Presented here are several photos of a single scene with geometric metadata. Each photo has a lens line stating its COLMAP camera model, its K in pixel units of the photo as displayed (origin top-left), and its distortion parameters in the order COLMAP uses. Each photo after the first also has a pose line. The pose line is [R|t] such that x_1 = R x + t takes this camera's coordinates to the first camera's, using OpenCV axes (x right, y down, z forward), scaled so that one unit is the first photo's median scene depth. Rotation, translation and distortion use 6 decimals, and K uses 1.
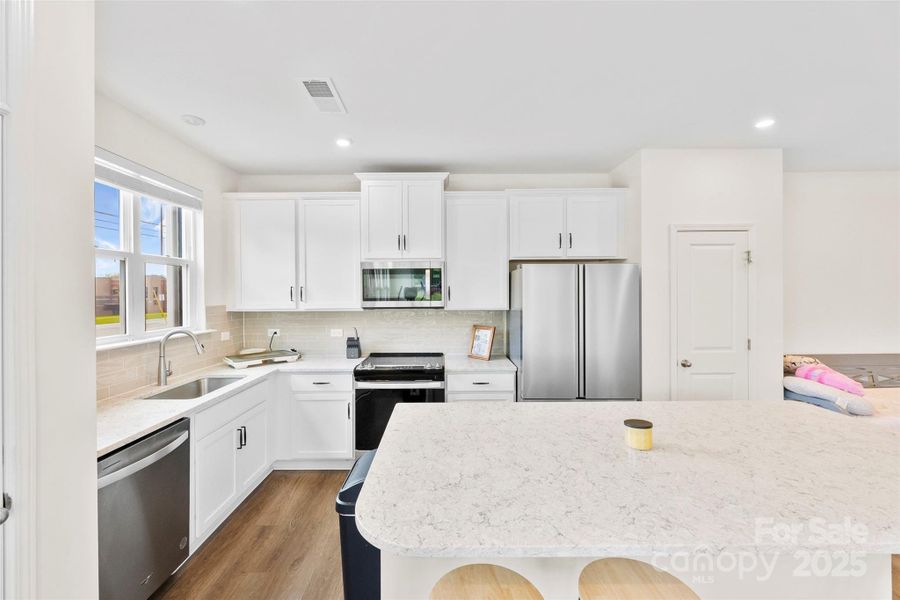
lens RADIAL K [[365.4, 0, 438.7], [0, 365.4, 295.9], [0, 0, 1]] dist [-0.000053, 0.003183]
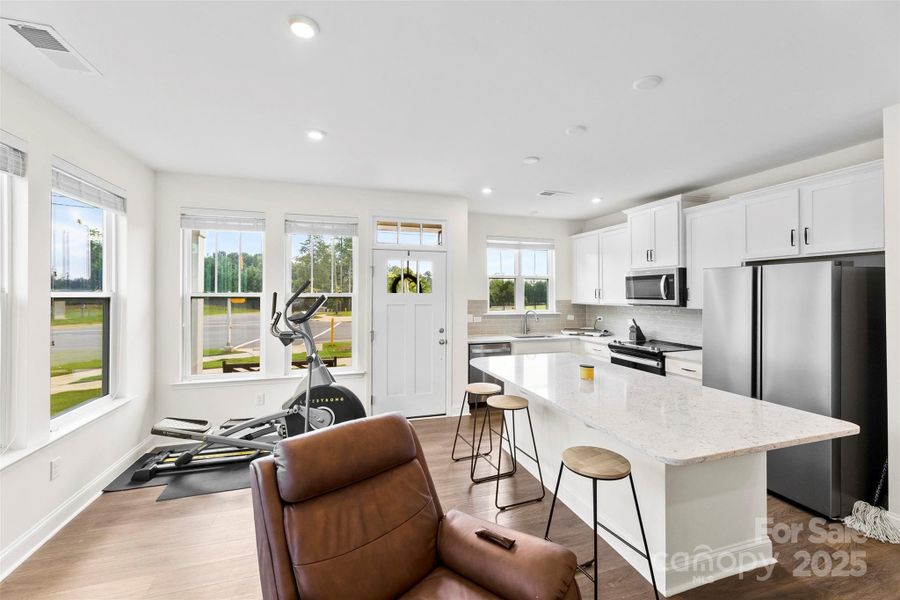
lens RADIAL K [[365.4, 0, 444.9], [0, 365.4, 291.2], [0, 0, 1]] dist [-0.000053, 0.003183]
pose [[0.297767, -0.000005, -0.954638, 0.950784], [-0.010575, 0.999939, -0.003304, -0.004632], [0.954580, 0.011080, 0.297749, -0.101002]]
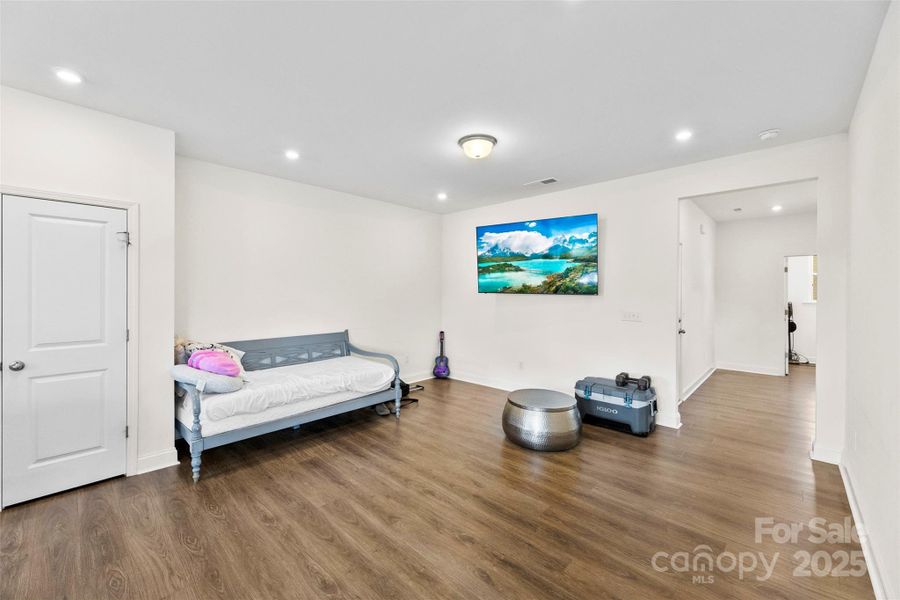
lens RADIAL K [[365.4, 0, 450.1], [0, 365.4, 291.9], [0, 0, 1]] dist [-0.000053, 0.003183]
pose [[0.683959, 0.008597, 0.729470, 0.694821], [-0.000355, 0.999934, -0.011451, 0.033829], [-0.729520, 0.007573, 0.683917, -0.188093]]
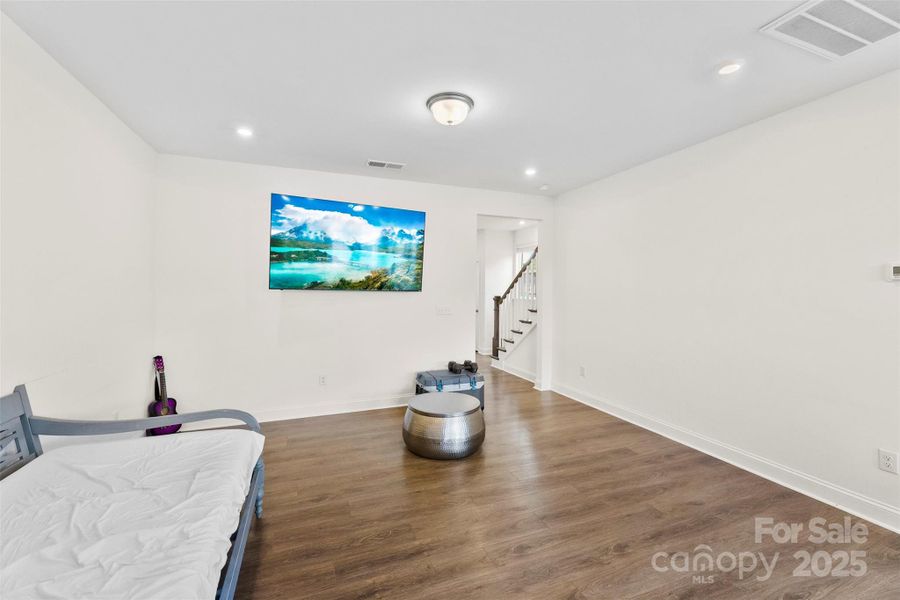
lens RADIAL K [[365.4, 0, 443.9], [0, 365.4, 294.7], [0, 0, 1]] dist [-0.000053, 0.003183]
pose [[-0.362105, -0.013504, 0.932039, 0.723273], [0.001126, 0.999888, 0.014925, 0.020793], [-0.932136, 0.006454, -0.362050, 0.727169]]
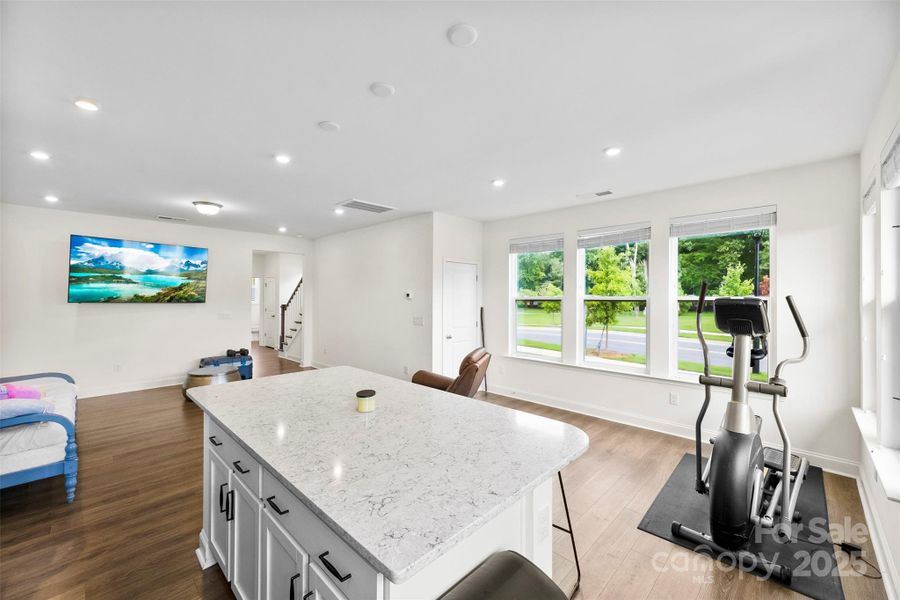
lens RADIAL K [[365.4, 0, 451.3], [0, 365.4, 293.2], [0, 0, 1]] dist [-0.000053, 0.003183]
pose [[-0.719795, 0.007251, 0.694148, -0.284803], [0.005721, 0.999973, -0.004512, -0.005298], [-0.694163, 0.000723, -0.719818, 0.811173]]
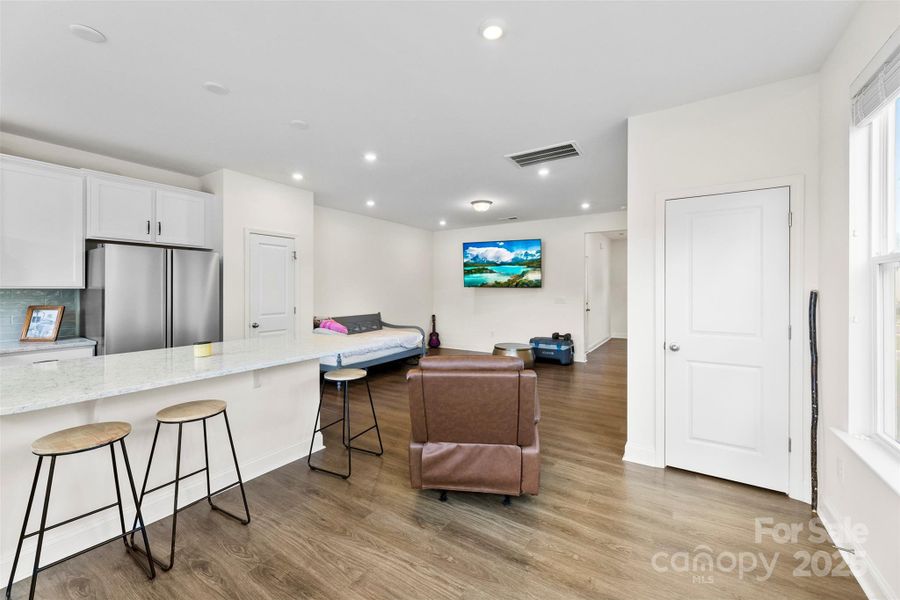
lens RADIAL K [[365.4, 0, 450.0], [0, 365.4, 288.3], [0, 0, 1]] dist [-0.000053, 0.003183]
pose [[0.543258, 0.007574, 0.839532, -0.112563], [0.004407, 0.999920, -0.011873, 0.056013], [-0.839555, 0.010150, 0.543181, -0.404704]]
